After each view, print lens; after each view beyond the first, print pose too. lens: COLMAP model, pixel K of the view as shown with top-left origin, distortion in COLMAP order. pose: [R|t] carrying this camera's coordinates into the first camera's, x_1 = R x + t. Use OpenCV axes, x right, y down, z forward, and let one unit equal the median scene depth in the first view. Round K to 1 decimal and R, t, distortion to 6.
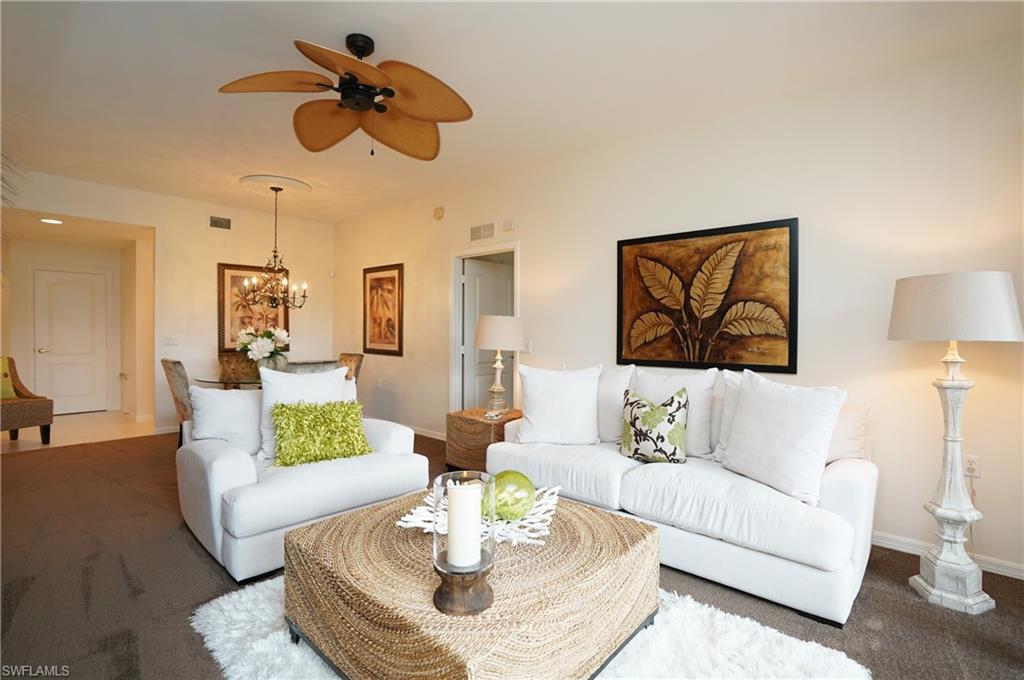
lens RADIAL K [[475.7, 0, 516.3], [0, 475.7, 336.5], [0, 0, 1]] dist [-0.069952, 0.027910]
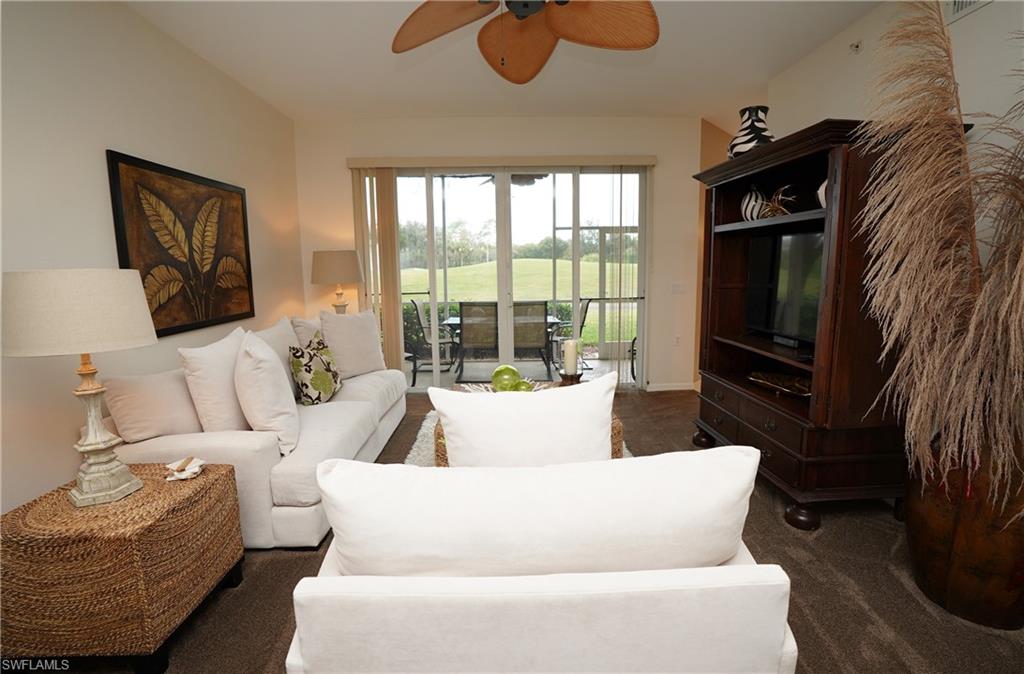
lens RADIAL K [[480.5, 0, 516.1], [0, 480.5, 325.0], [0, 0, 1]] dist [-0.026803, 0.000071]
pose [[-0.681373, -0.089422, 0.726454, -0.650780], [0.017858, 0.990183, 0.138635, -0.050120], [-0.731719, 0.107435, -0.673087, 1.080363]]
